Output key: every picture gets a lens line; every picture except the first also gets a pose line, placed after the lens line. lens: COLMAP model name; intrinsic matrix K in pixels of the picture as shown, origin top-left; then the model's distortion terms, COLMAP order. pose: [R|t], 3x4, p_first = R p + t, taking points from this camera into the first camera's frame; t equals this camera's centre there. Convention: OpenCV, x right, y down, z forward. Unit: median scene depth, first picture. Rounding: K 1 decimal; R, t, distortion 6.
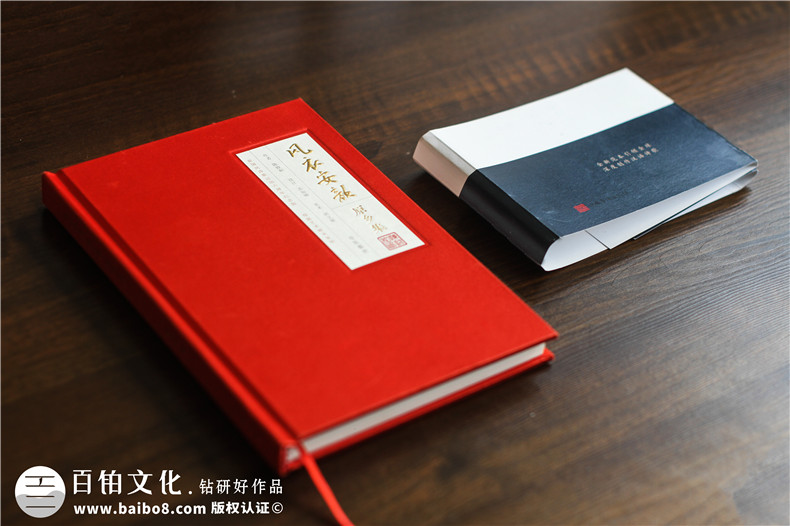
lens RADIAL K [[1992.8, 0, 395.0], [0, 1992.8, 263.0], [0, 0, 1]] dist [-0.282206, -0.169366]
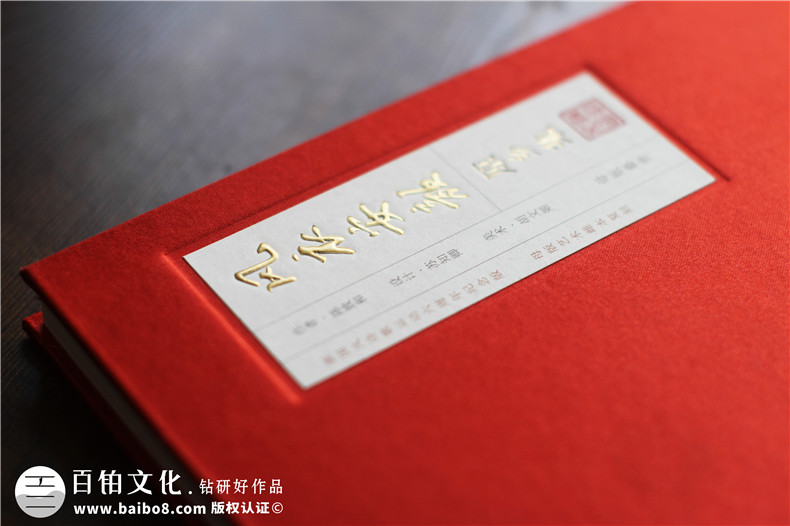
lens RADIAL K [[1992.8, 0, 395.0], [0, 1992.8, 263.0], [0, 0, 1]] dist [-0.282206, -0.169366]
pose [[-0.016189, -0.761665, 0.647769, -0.310183], [0.592932, 0.514336, 0.619589, -0.293137], [-0.805090, 0.394113, 0.443289, 0.840332]]
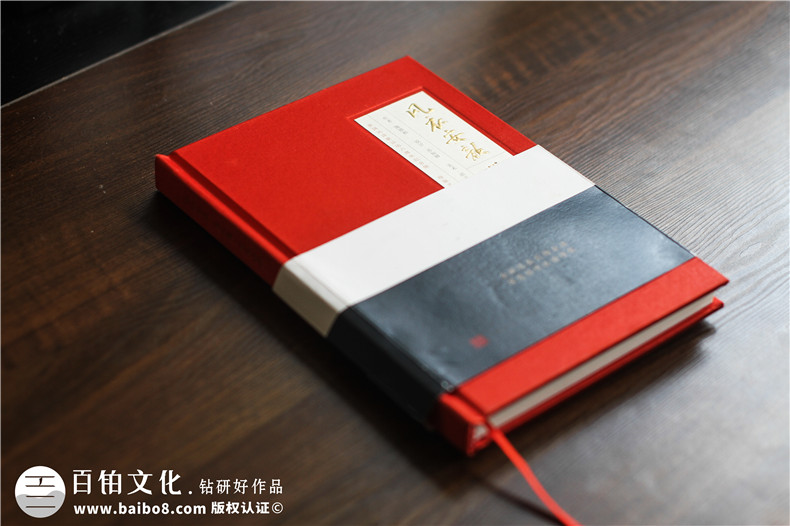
lens RADIAL K [[1992.8, 0, 395.0], [0, 1992.8, 263.0], [0, 0, 1]] dist [-0.282206, -0.169366]
pose [[0.995706, -0.086646, 0.032595, -0.100465], [0.086076, 0.996117, 0.018497, -0.002979], [-0.034071, -0.015612, 0.999297, 0.059751]]
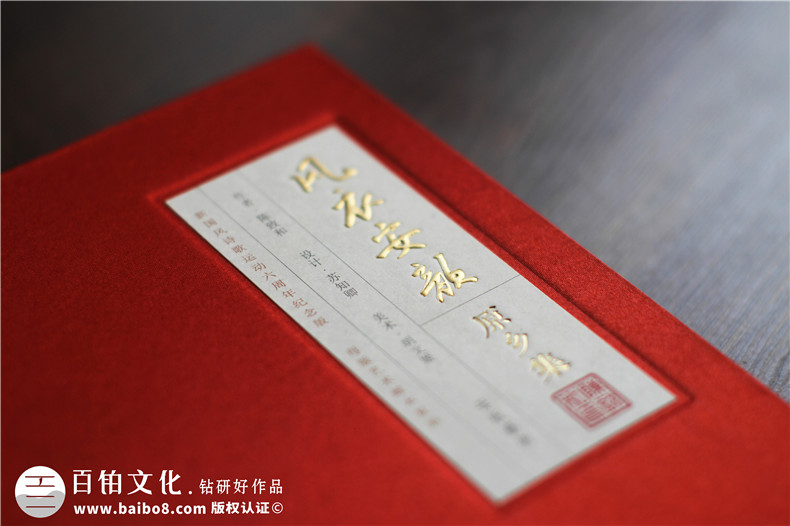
lens RADIAL K [[1992.8, 0, 395.0], [0, 1992.8, 263.0], [0, 0, 1]] dist [-0.282206, -0.169366]
pose [[0.994594, -0.102062, -0.019109, -0.028206], [0.102708, 0.994039, 0.036580, -0.053824], [0.015262, -0.038345, 0.999148, 0.617583]]
